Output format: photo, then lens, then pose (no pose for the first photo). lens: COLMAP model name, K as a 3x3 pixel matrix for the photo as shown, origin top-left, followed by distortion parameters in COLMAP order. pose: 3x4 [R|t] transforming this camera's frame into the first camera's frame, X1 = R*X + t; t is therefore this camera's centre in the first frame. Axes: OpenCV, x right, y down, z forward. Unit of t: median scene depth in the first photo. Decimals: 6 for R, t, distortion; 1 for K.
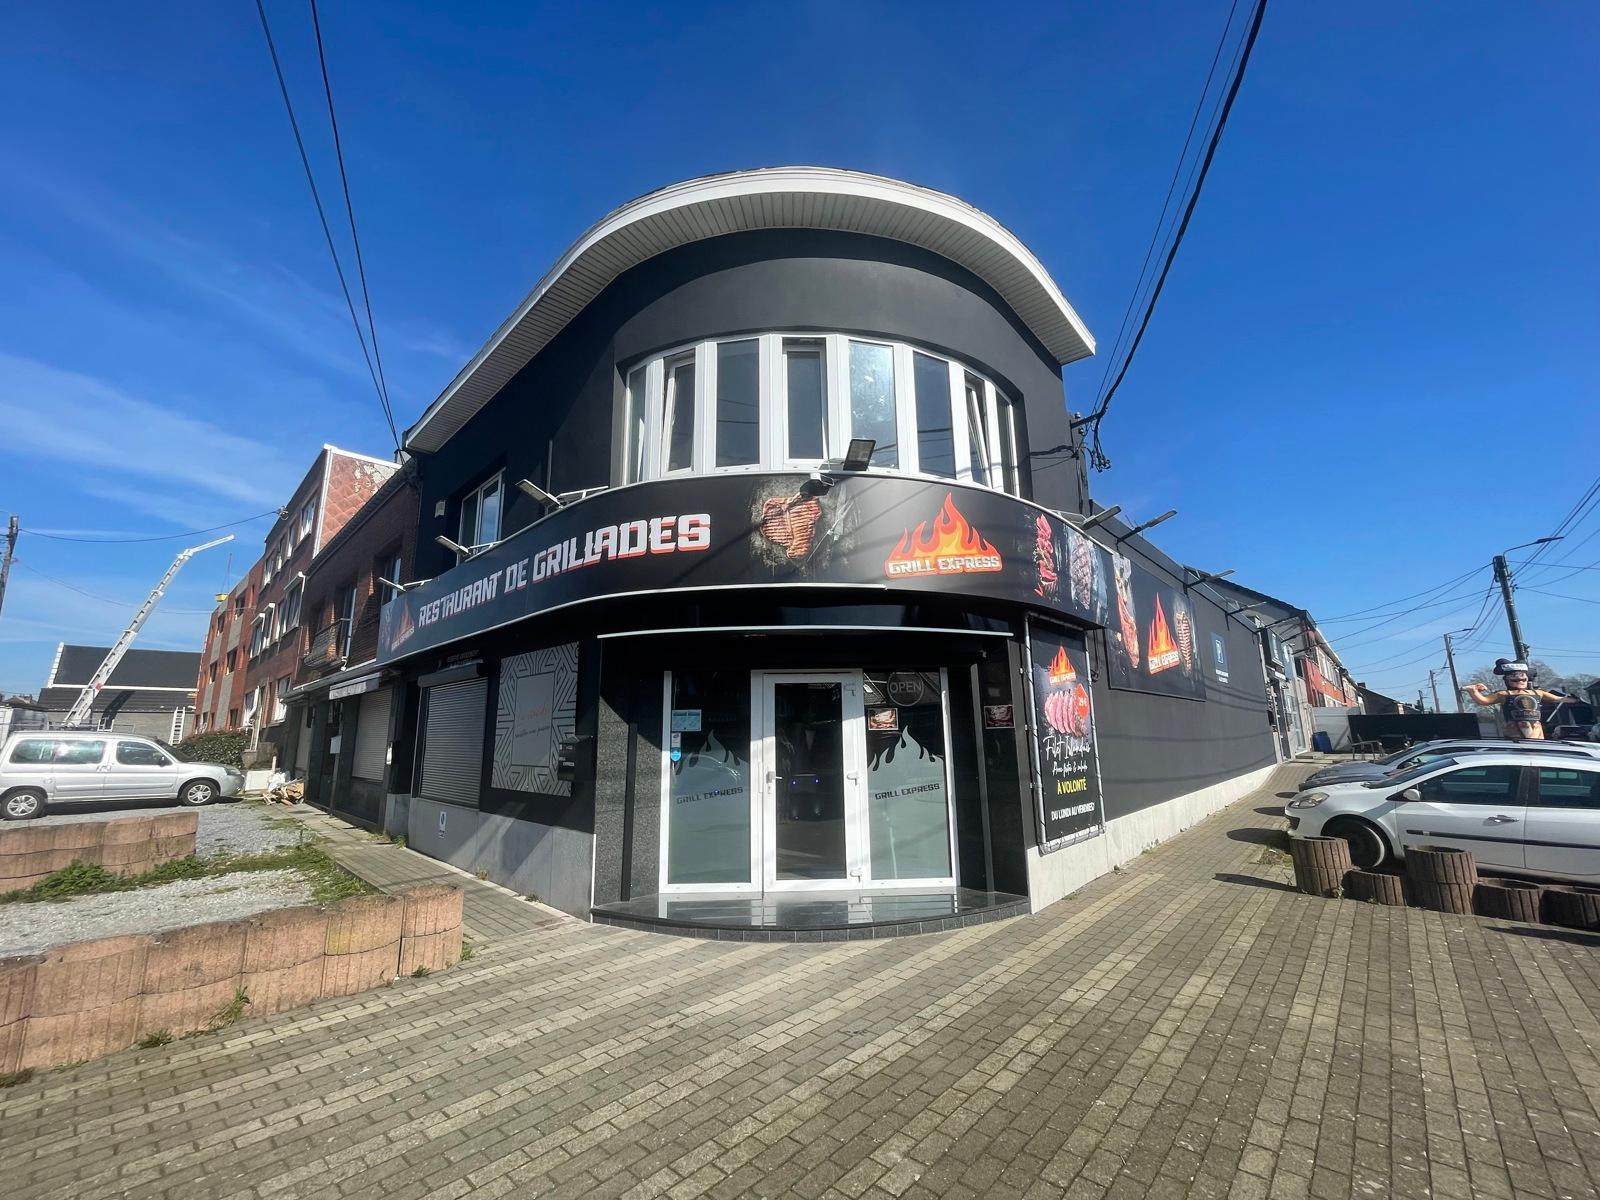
lens RADIAL K [[644.5, 0, 792.8], [0, 644.5, 608.1], [0, 0, 1]] dist [-0.003002, 0.001270]
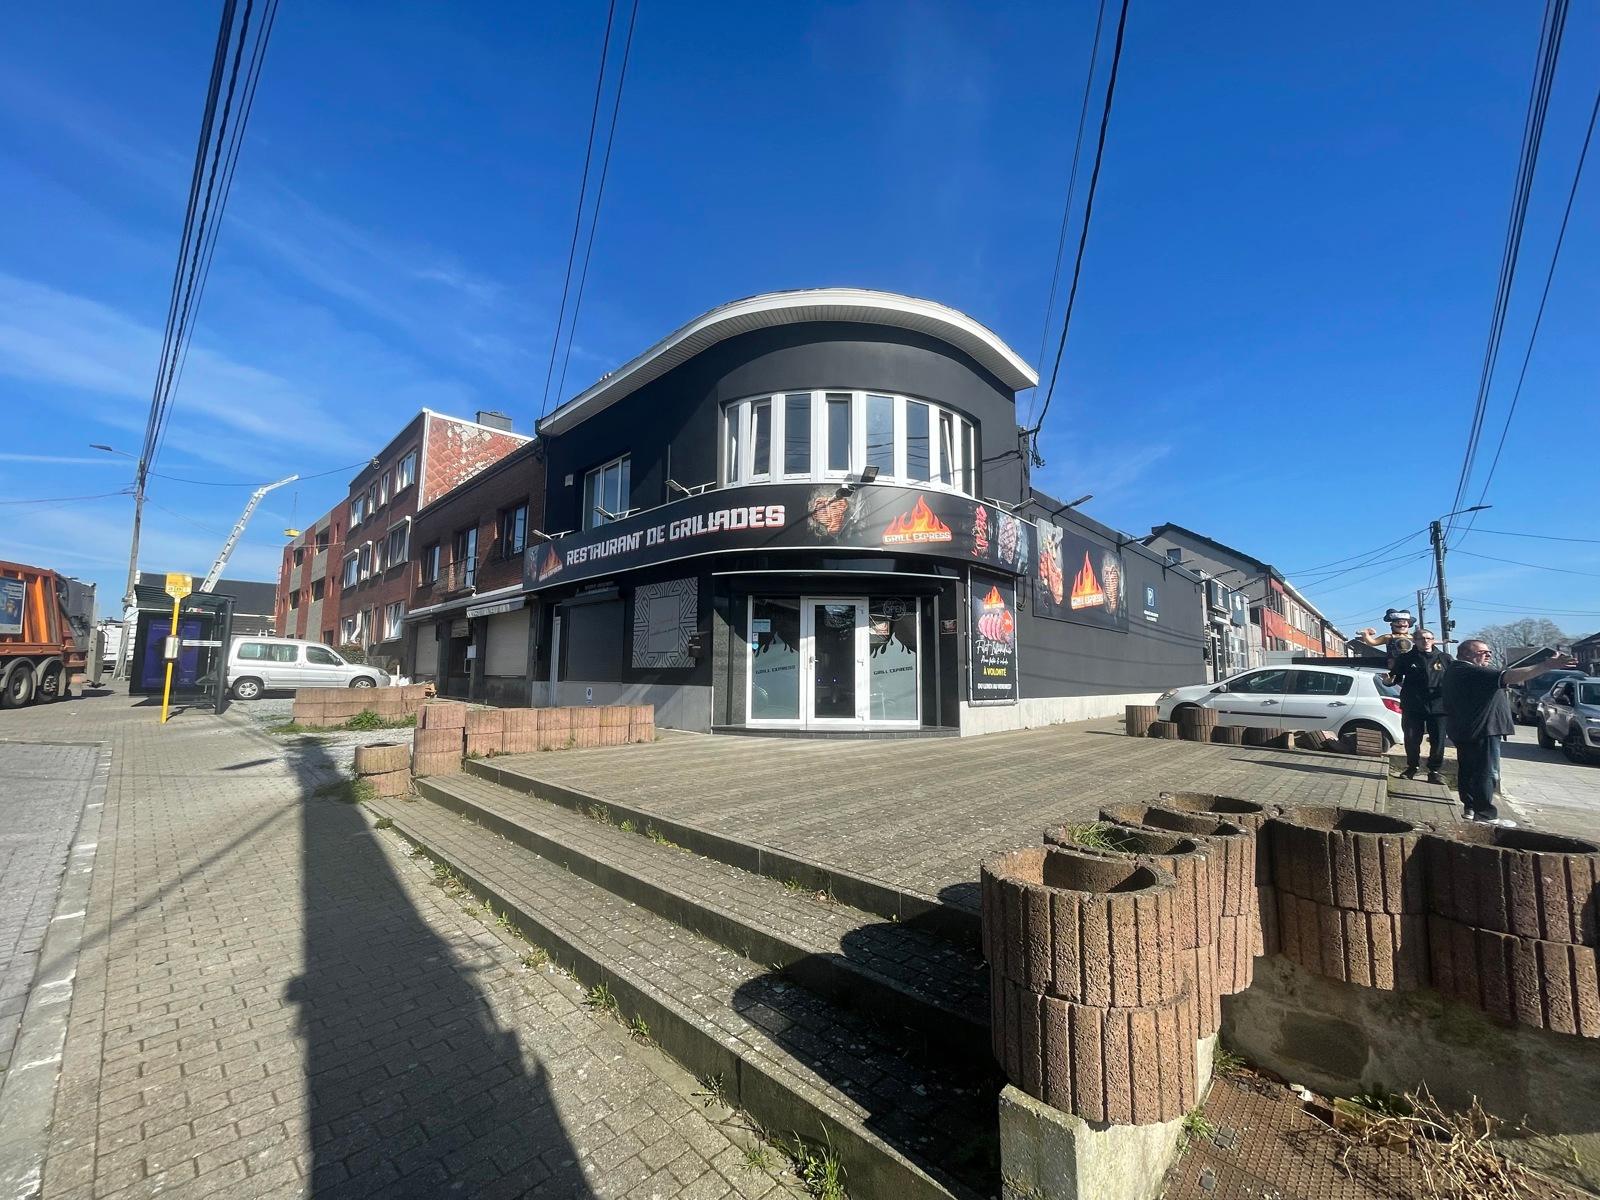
lens RADIAL K [[644.5, 0, 791.1], [0, 644.5, 608.7], [0, 0, 1]] dist [-0.003002, 0.001270]
pose [[0.999592, 0.022332, -0.017806, -0.051543], [-0.020664, 0.995825, 0.088916, -0.015985], [0.019717, -0.088512, 0.995880, -0.559200]]
